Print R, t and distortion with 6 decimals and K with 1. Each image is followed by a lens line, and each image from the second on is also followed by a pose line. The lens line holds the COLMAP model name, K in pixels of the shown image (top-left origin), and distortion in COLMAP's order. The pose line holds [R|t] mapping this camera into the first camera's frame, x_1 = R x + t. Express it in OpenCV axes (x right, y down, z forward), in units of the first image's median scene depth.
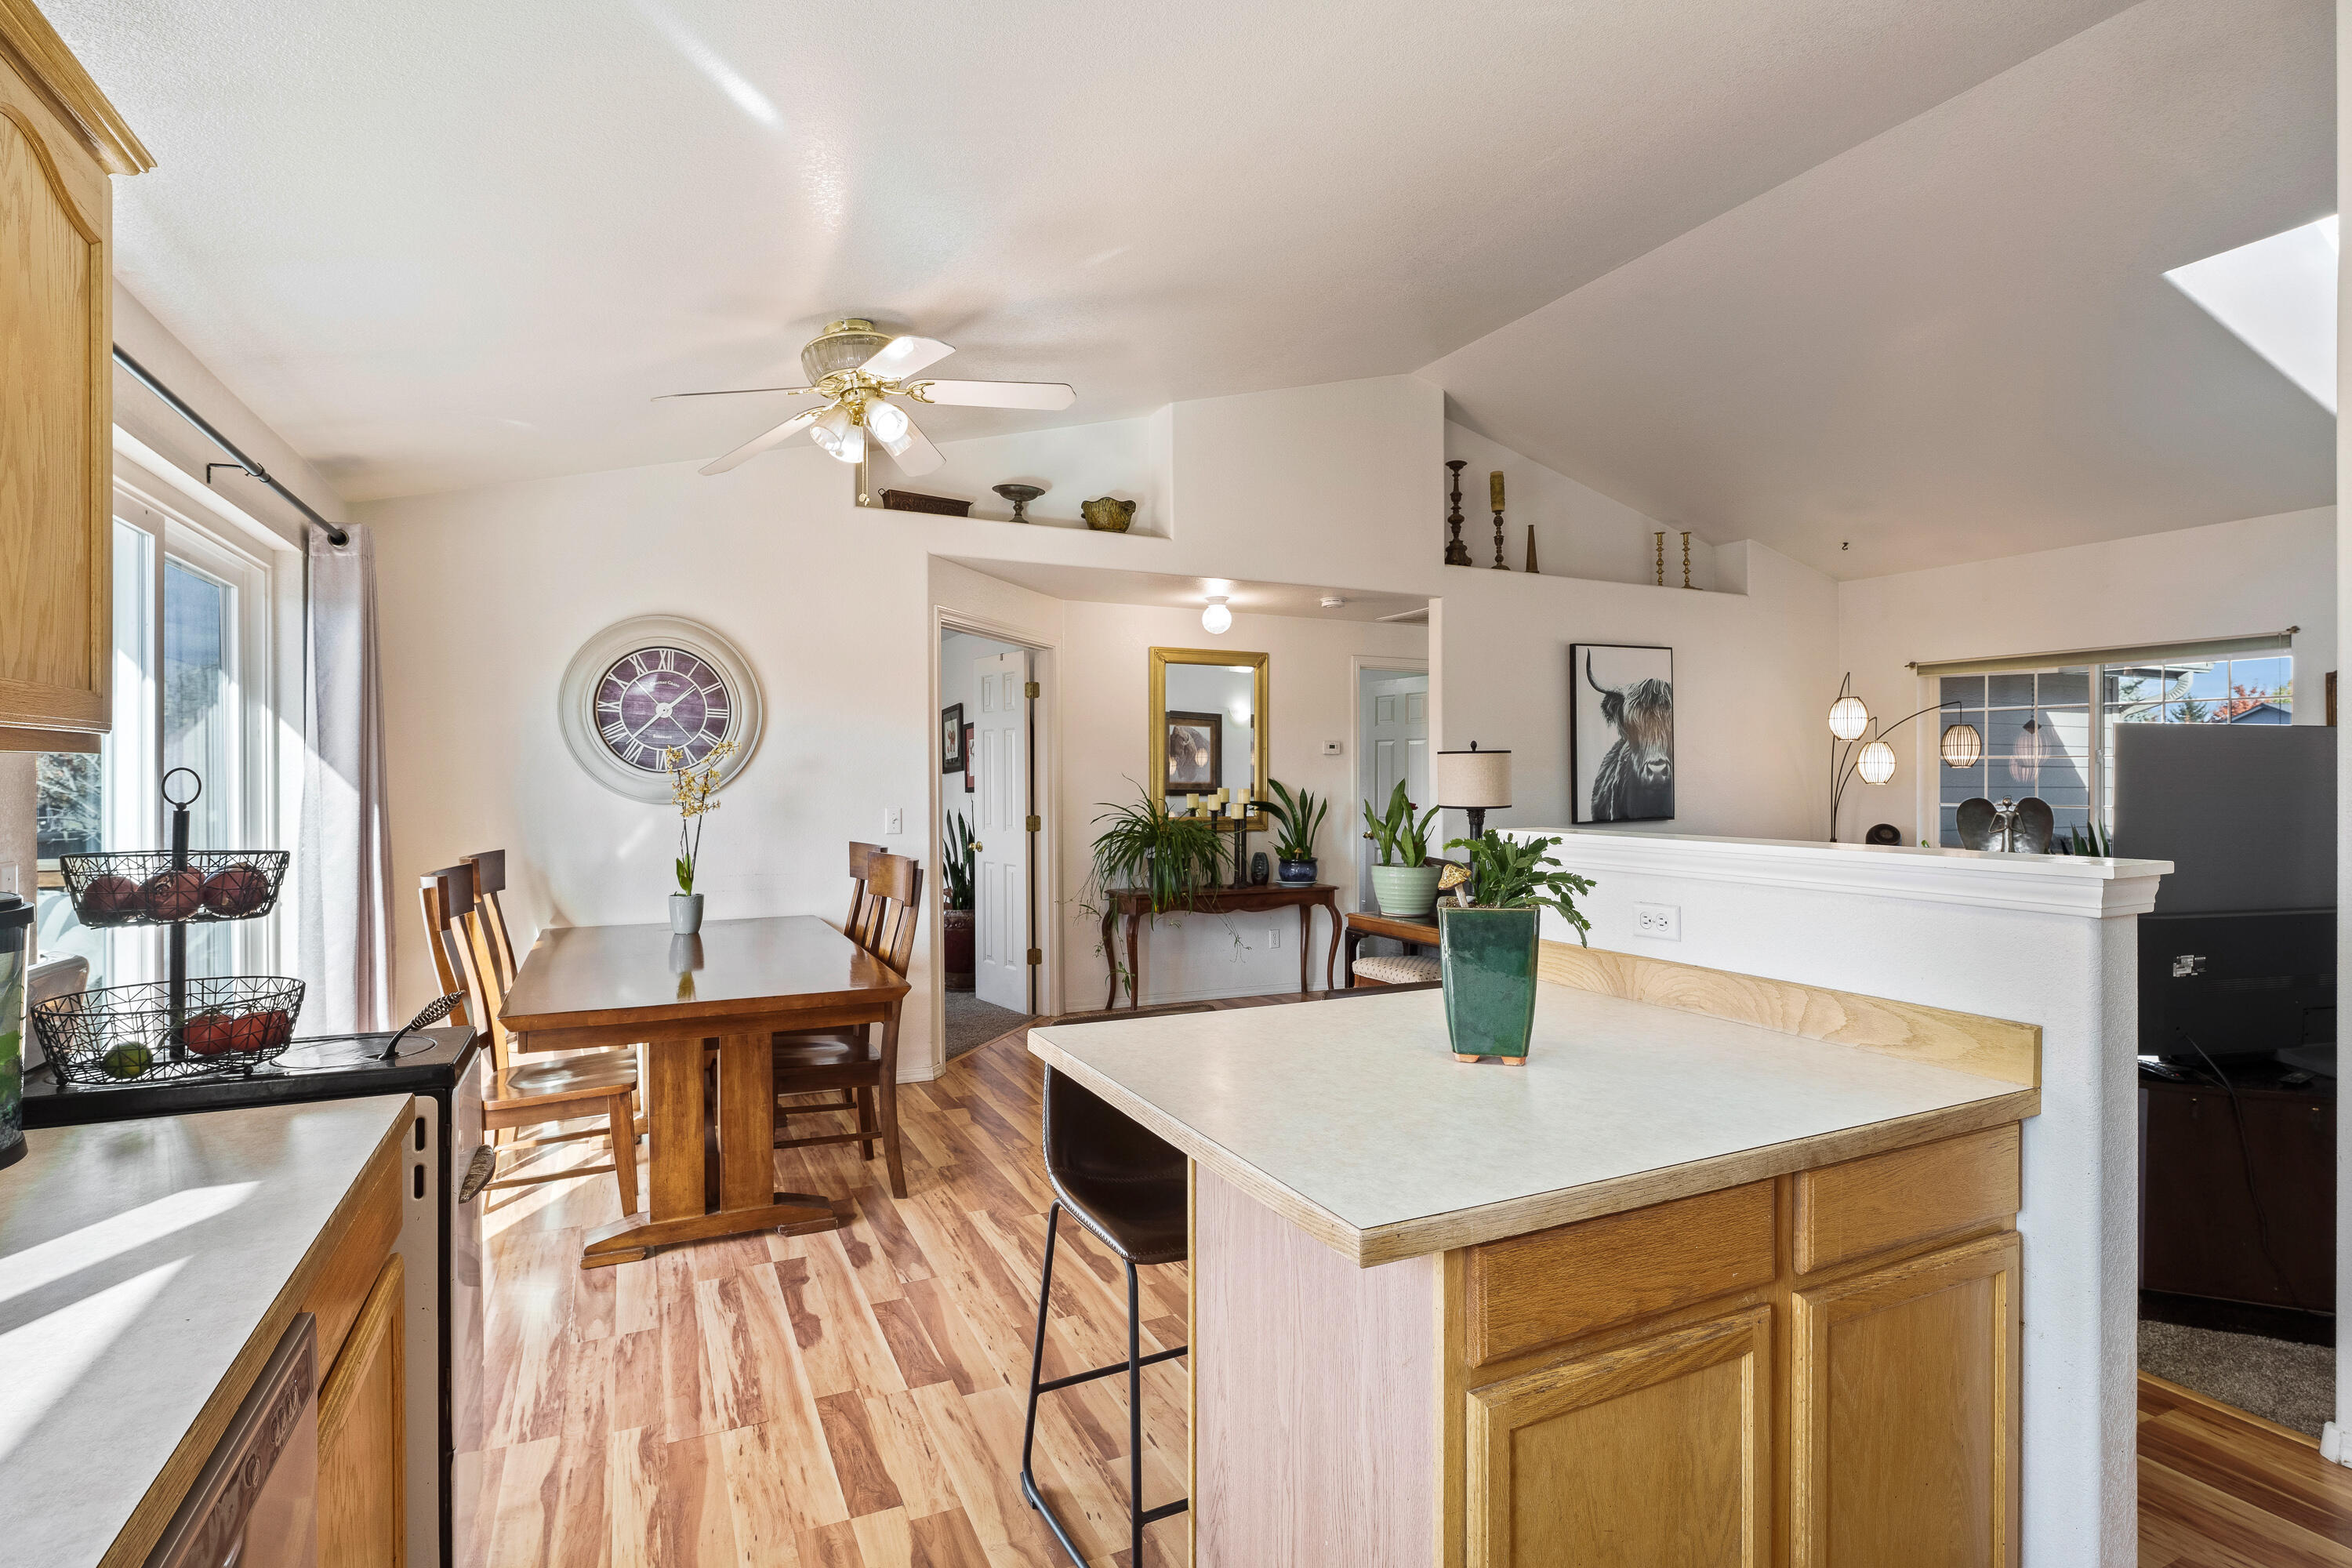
lens RADIAL K [[1177.9, 0, 1160.5], [0, 1177.9, 776.6], [0, 0, 1]] dist [-0.009111, -0.001511]
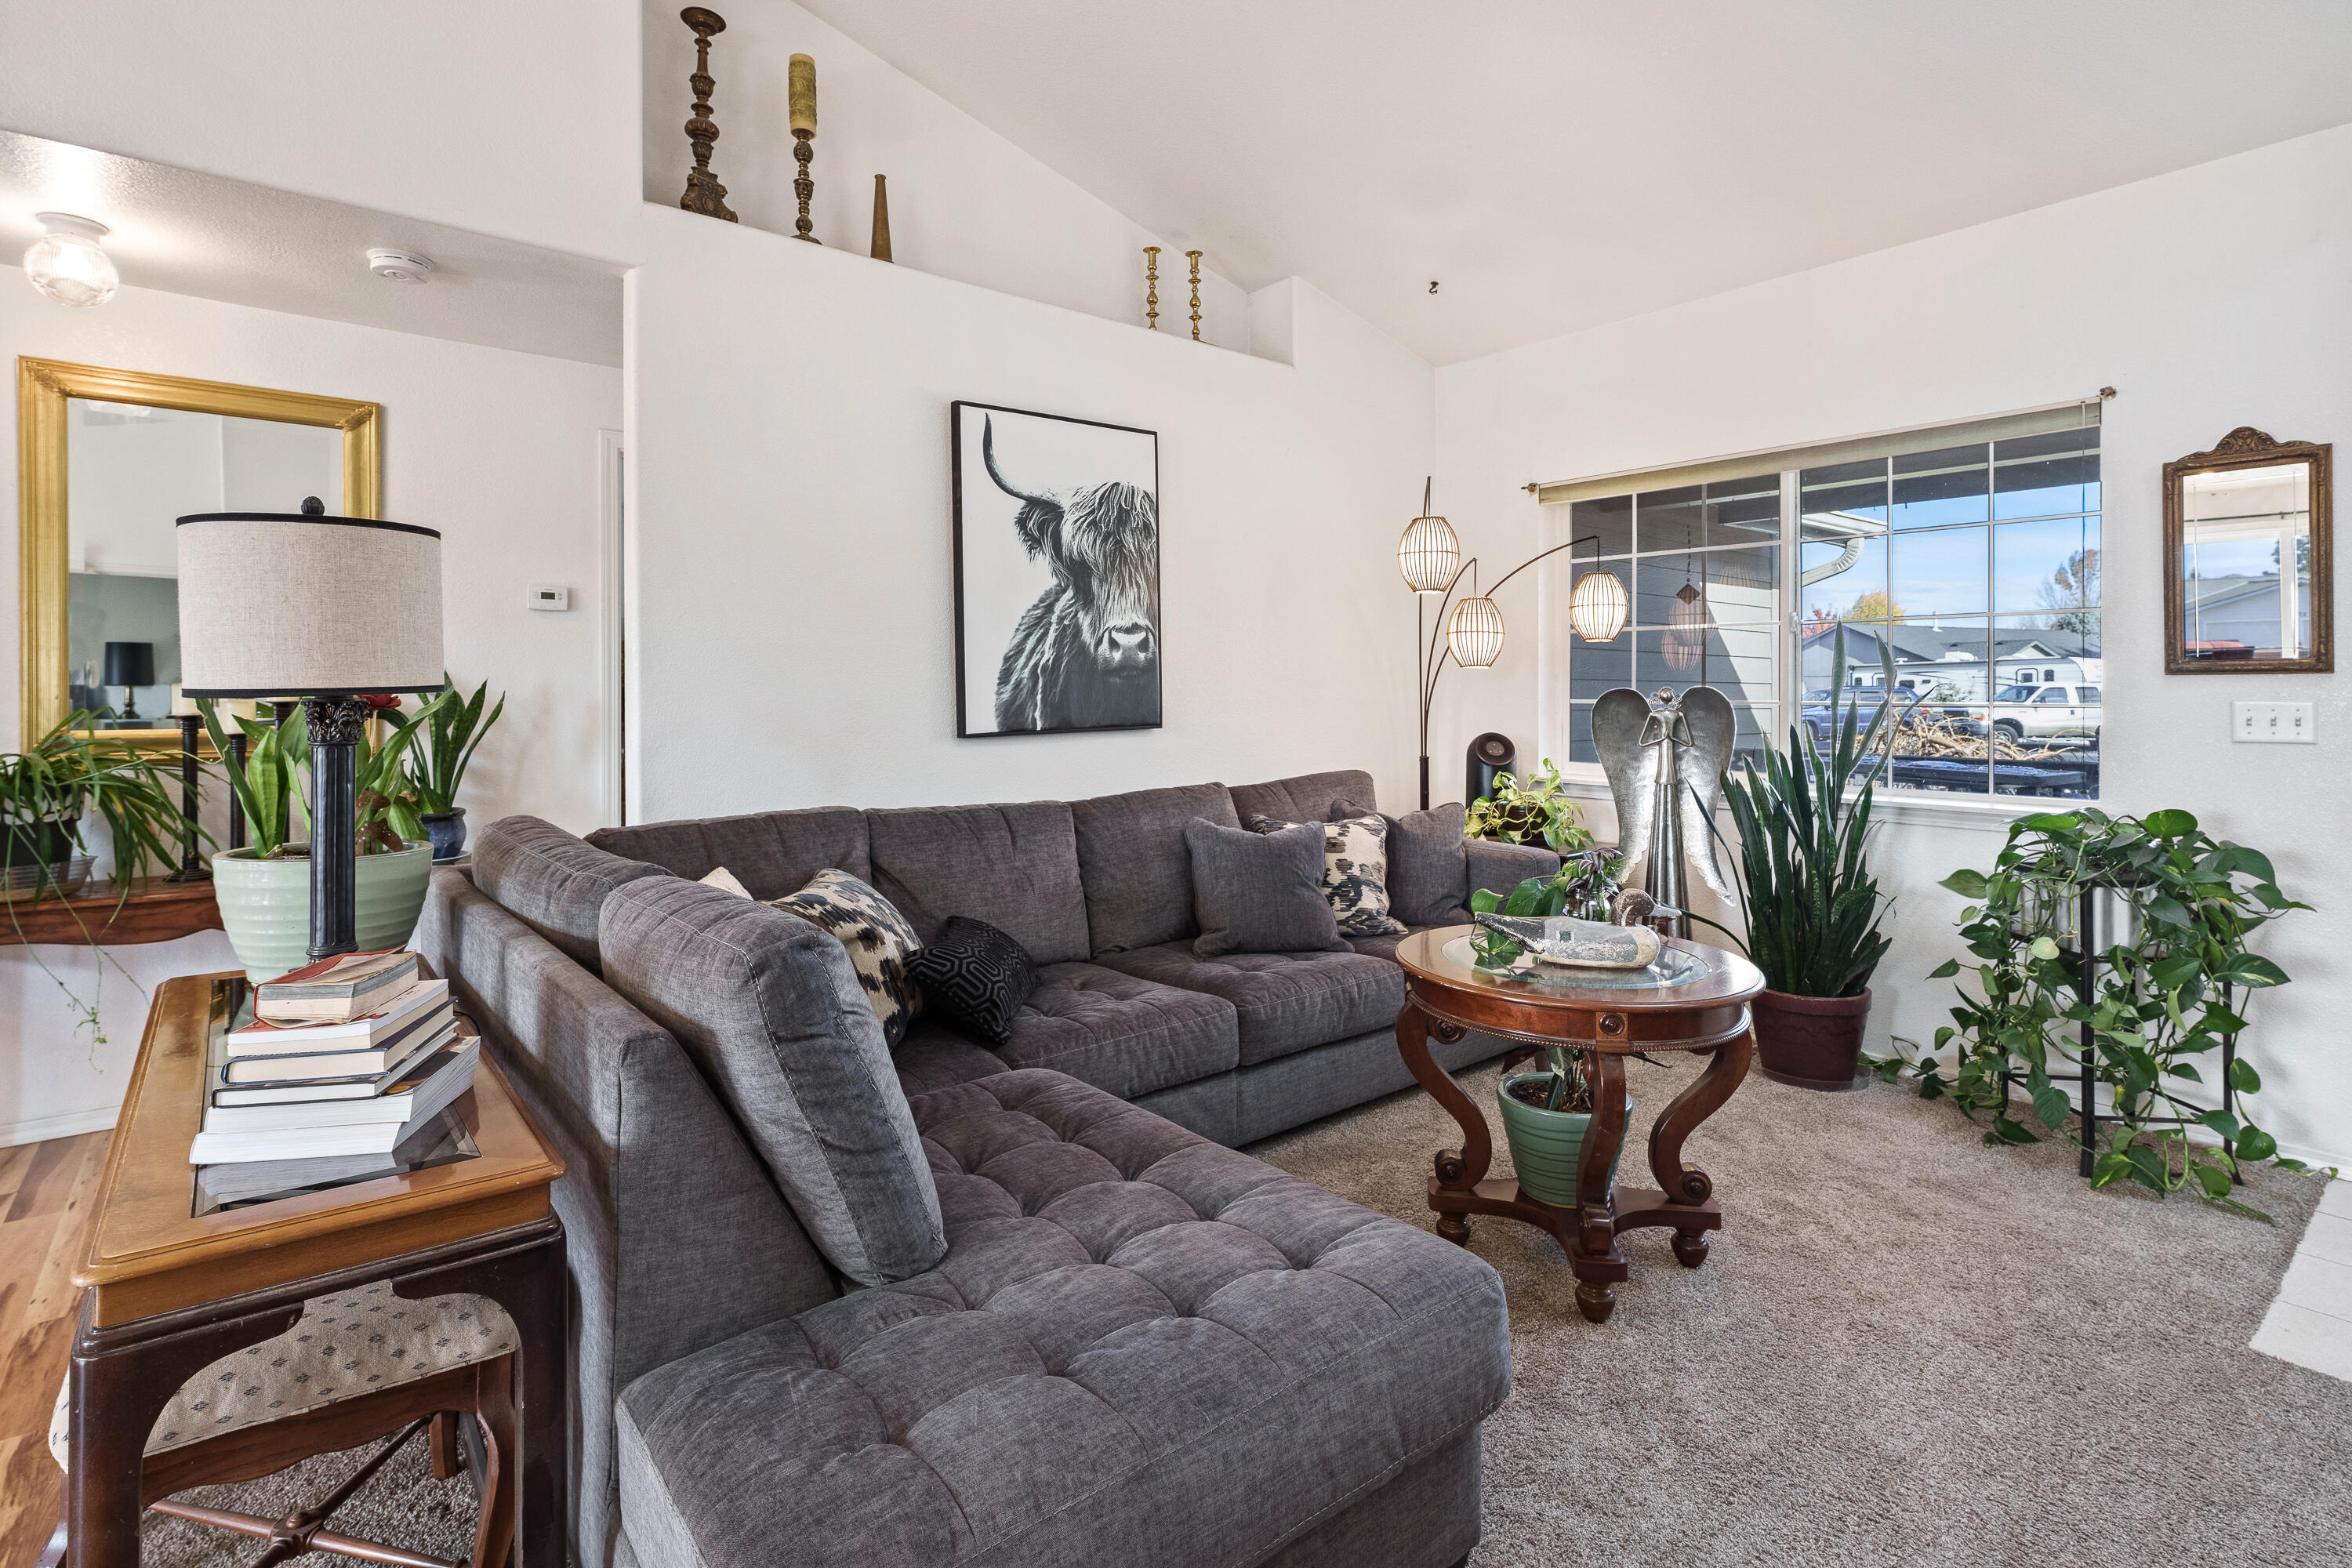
lens RADIAL K [[1130.0, 0, 1184.5], [0, 1130.0, 694.6], [0, 0, 1]] dist [-0.004323, 0.000387]
pose [[0.970277, -0.000733, 0.241994, 0.325623], [-0.000106, 0.999994, 0.003456, 0.018629], [-0.241995, -0.003379, 0.970272, 0.473276]]
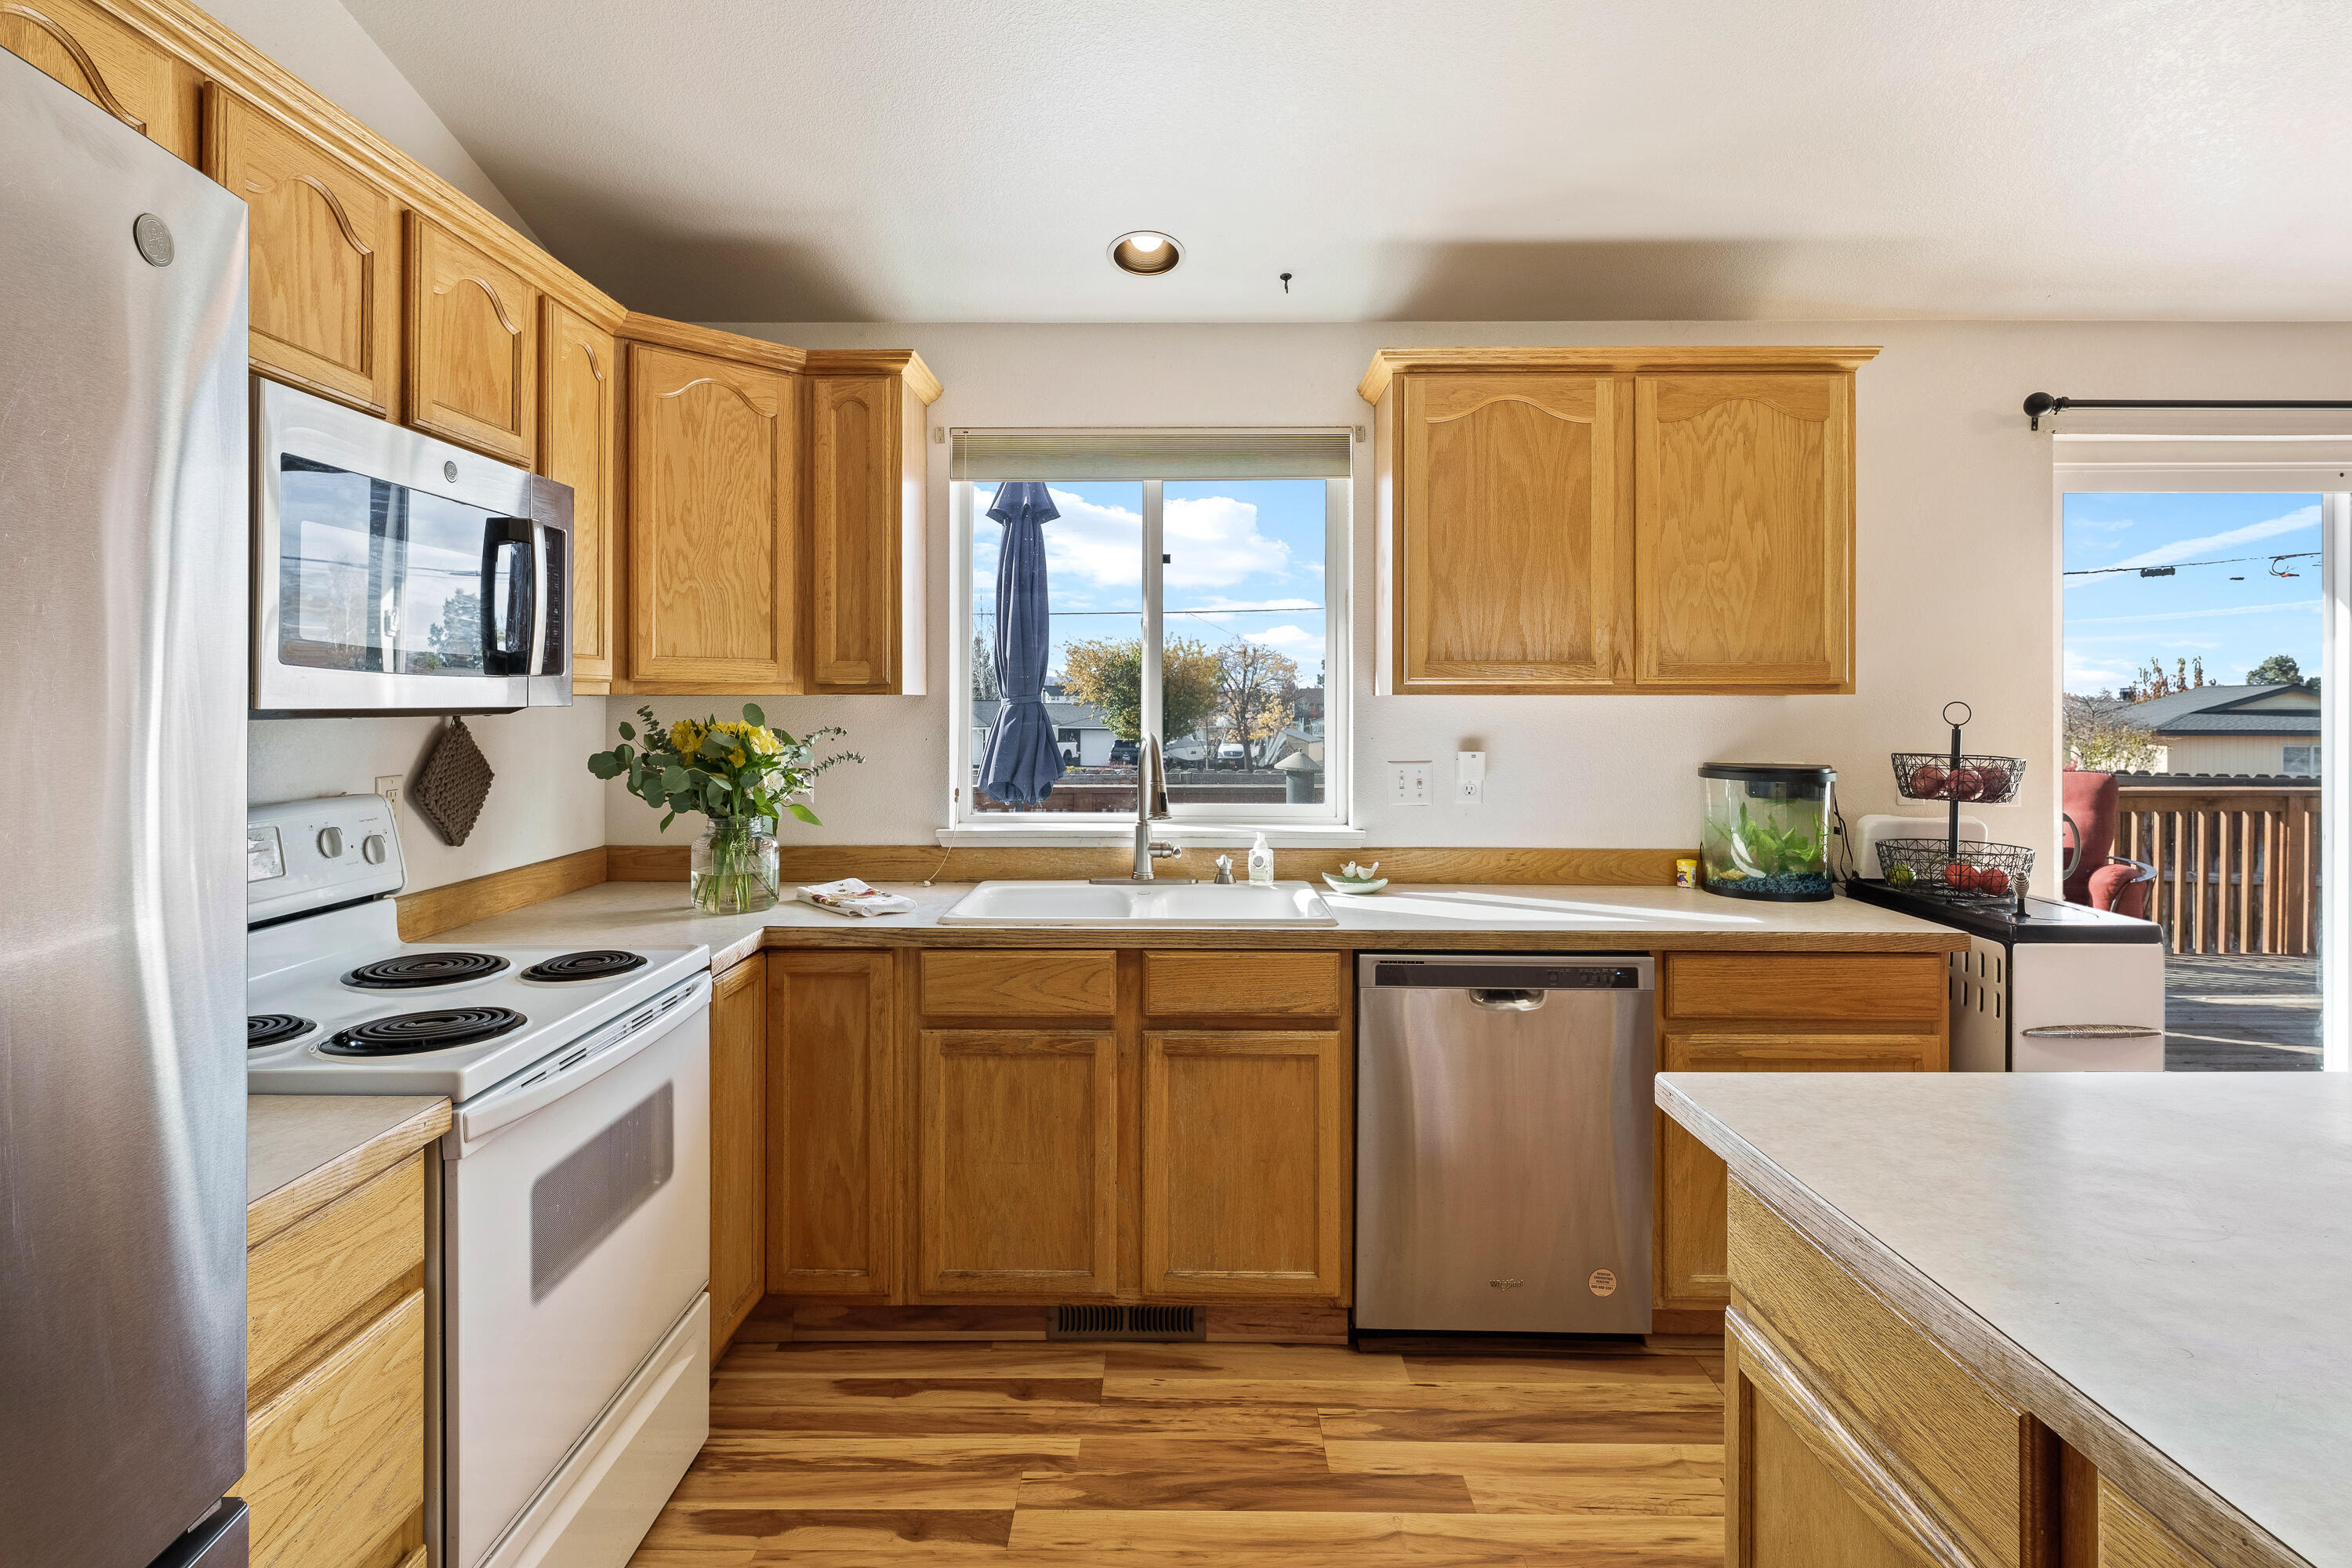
lens RADIAL K [[1177.9, 0, 1172.3], [0, 1177.9, 702.5], [0, 0, 1]] dist [-0.009111, -0.001511]
pose [[-0.435605, -0.003086, -0.900133, 0.264560], [-0.003107, 0.999993, -0.001925, 0.000148], [0.900133, 0.001958, -0.435611, 0.189638]]
